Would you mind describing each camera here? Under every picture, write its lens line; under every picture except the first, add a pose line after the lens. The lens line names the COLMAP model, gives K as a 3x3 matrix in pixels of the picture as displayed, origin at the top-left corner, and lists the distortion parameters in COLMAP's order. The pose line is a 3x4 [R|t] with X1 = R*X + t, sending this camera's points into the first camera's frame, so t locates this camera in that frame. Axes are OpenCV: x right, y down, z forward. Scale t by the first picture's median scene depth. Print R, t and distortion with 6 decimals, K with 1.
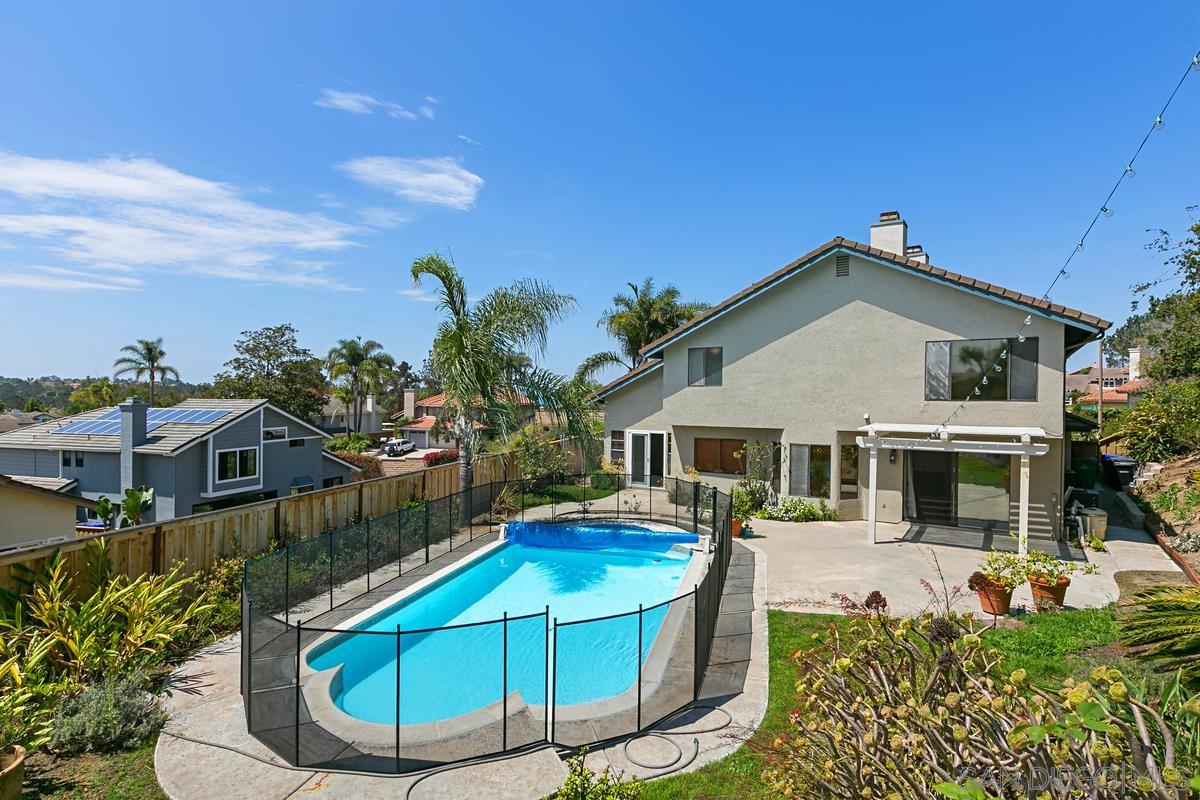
lens RADIAL K [[633.1, 0, 600.0], [0, 633.1, 400.0], [0, 0, 1]] dist [0.002746, 0.000664]
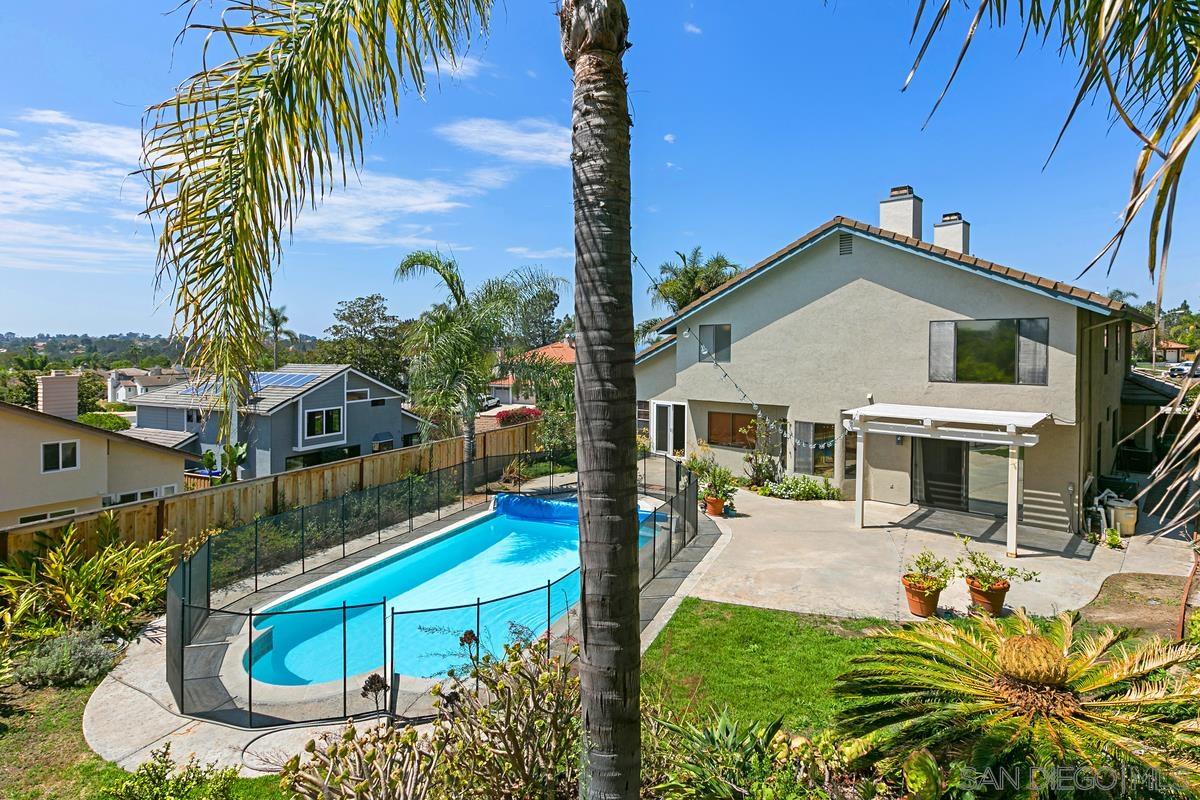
lens RADIAL K [[619.9, 0, 599.7], [0, 619.9, 352.3], [0, 0, 1]] dist [0.001758, -0.000147]
pose [[0.985951, 0.001141, -0.167034, 0.166180], [-0.000742, 0.999997, 0.002448, -0.044422], [0.167036, -0.002290, 0.985948, -0.024458]]
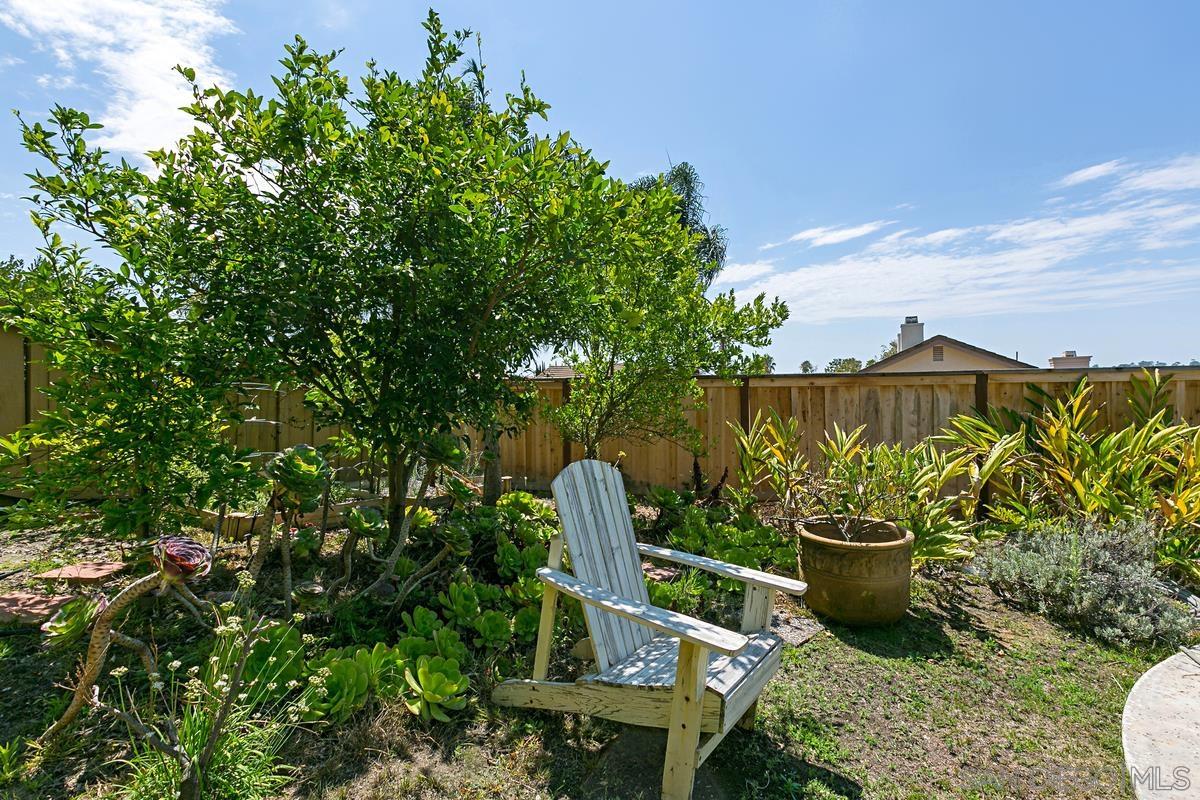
lens RADIAL K [[549.9, 0, 603.2], [0, 549.9, 386.8], [0, 0, 1]] dist [-0.002784, -0.000521]
pose [[-0.019807, -0.010479, -0.999749, -0.078046], [0.004382, 0.999935, -0.010568, 0.103306], [0.999794, -0.004590, -0.019760, 0.179495]]
